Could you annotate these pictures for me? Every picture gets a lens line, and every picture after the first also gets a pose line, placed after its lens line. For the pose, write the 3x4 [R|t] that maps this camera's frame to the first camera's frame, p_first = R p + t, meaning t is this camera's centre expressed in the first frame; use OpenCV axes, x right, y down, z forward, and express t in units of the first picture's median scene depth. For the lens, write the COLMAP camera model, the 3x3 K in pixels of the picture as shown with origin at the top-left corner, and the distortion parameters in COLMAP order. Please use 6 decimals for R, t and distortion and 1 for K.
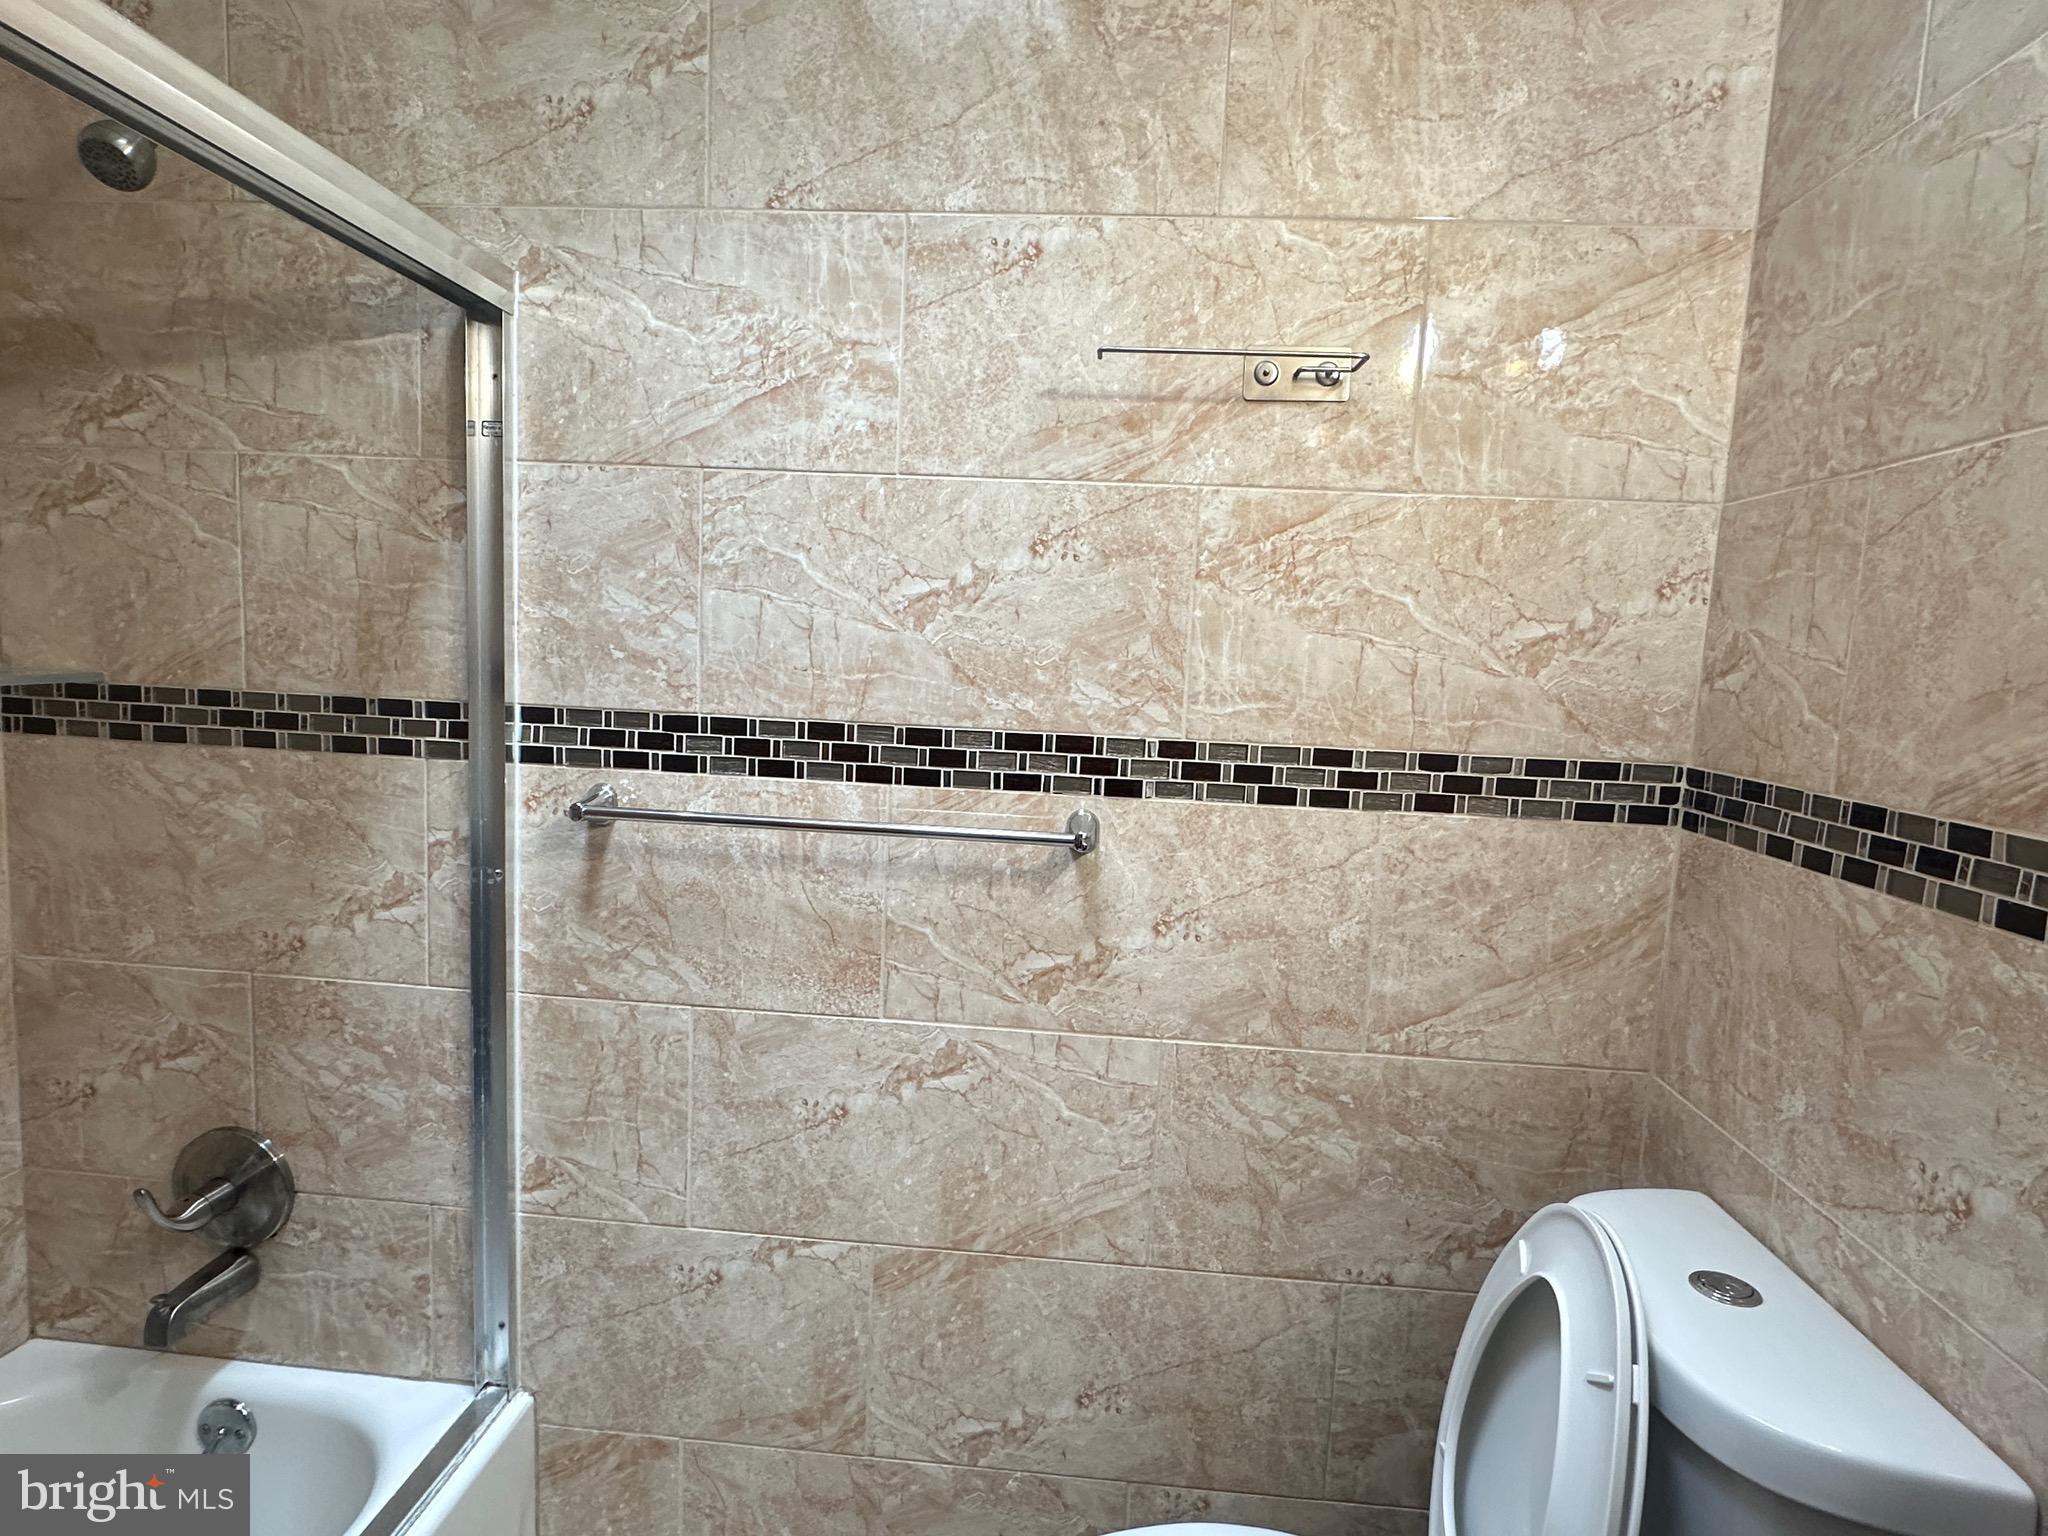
lens RADIAL K [[1105.8, 0, 1024.0], [0, 1105.8, 768.0], [0, 0, 1]] dist [-0.001059, -0.022973]
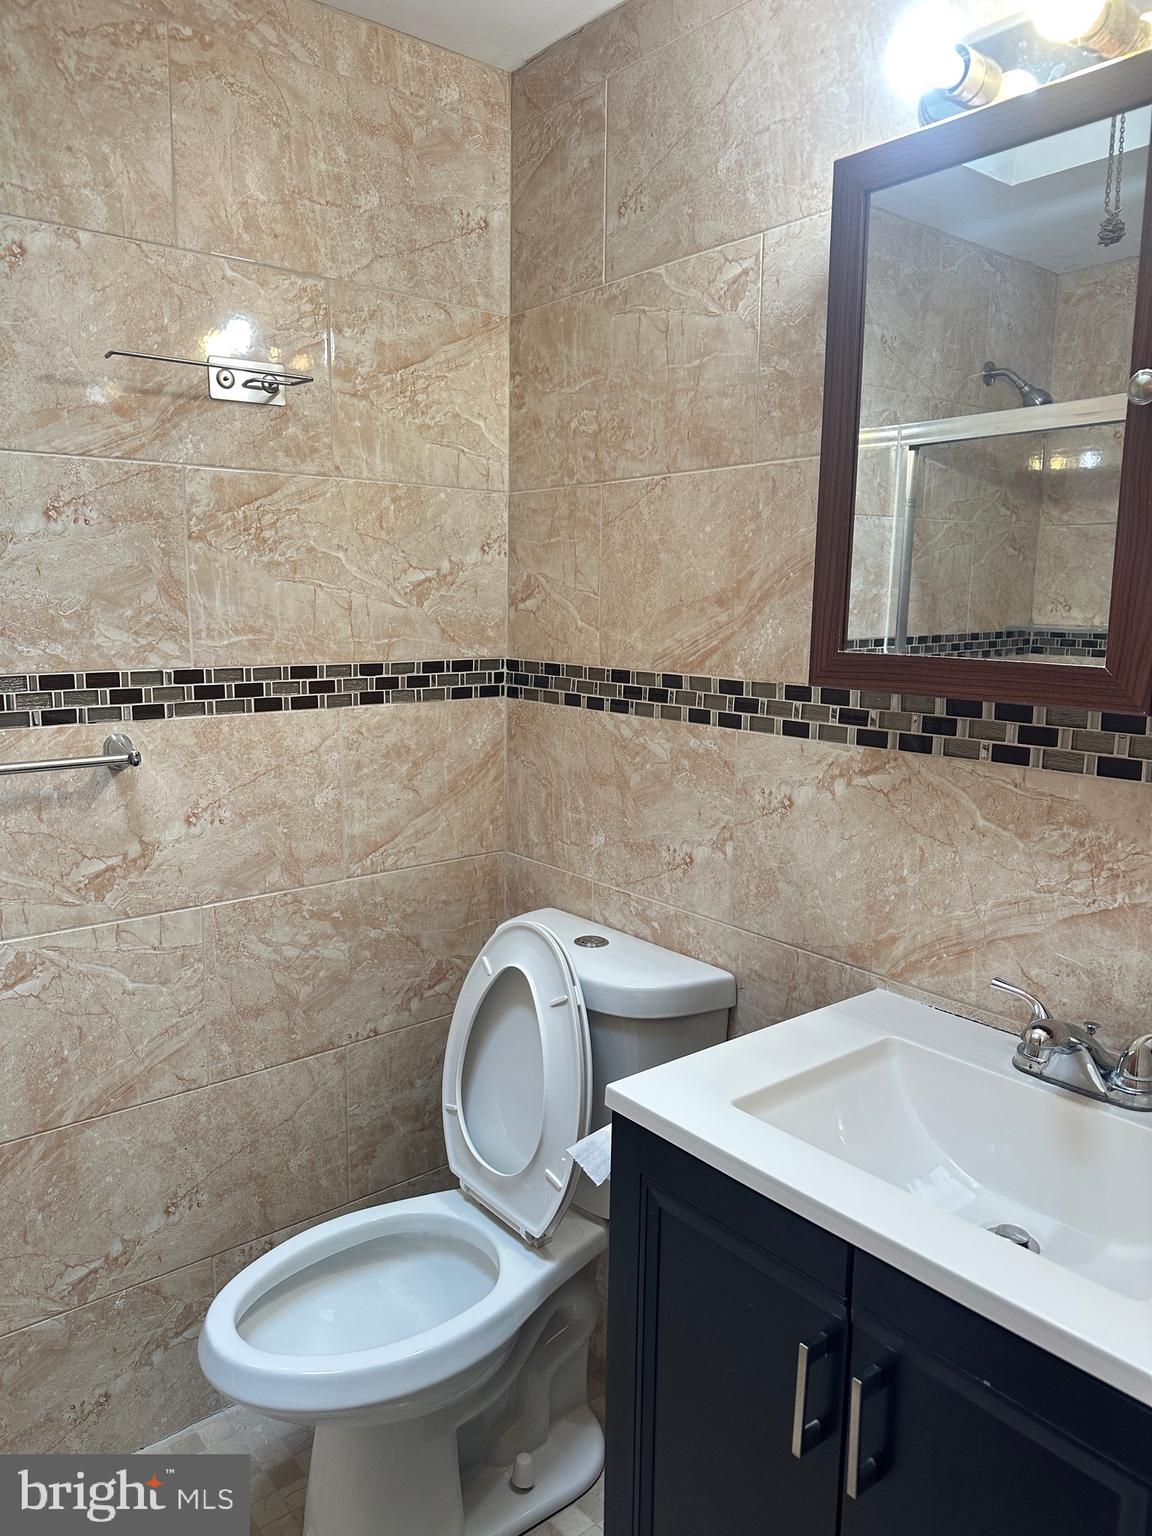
lens RADIAL K [[1078.2, 0, 576.0], [0, 1078.2, 768.0], [0, 0, 1]] dist [0.008175, -0.057704]
pose [[0.711894, -0.147187, 0.686690, -0.416439], [0.094765, 0.988981, 0.113737, -0.011931], [-0.695864, -0.015895, 0.717998, -0.194470]]
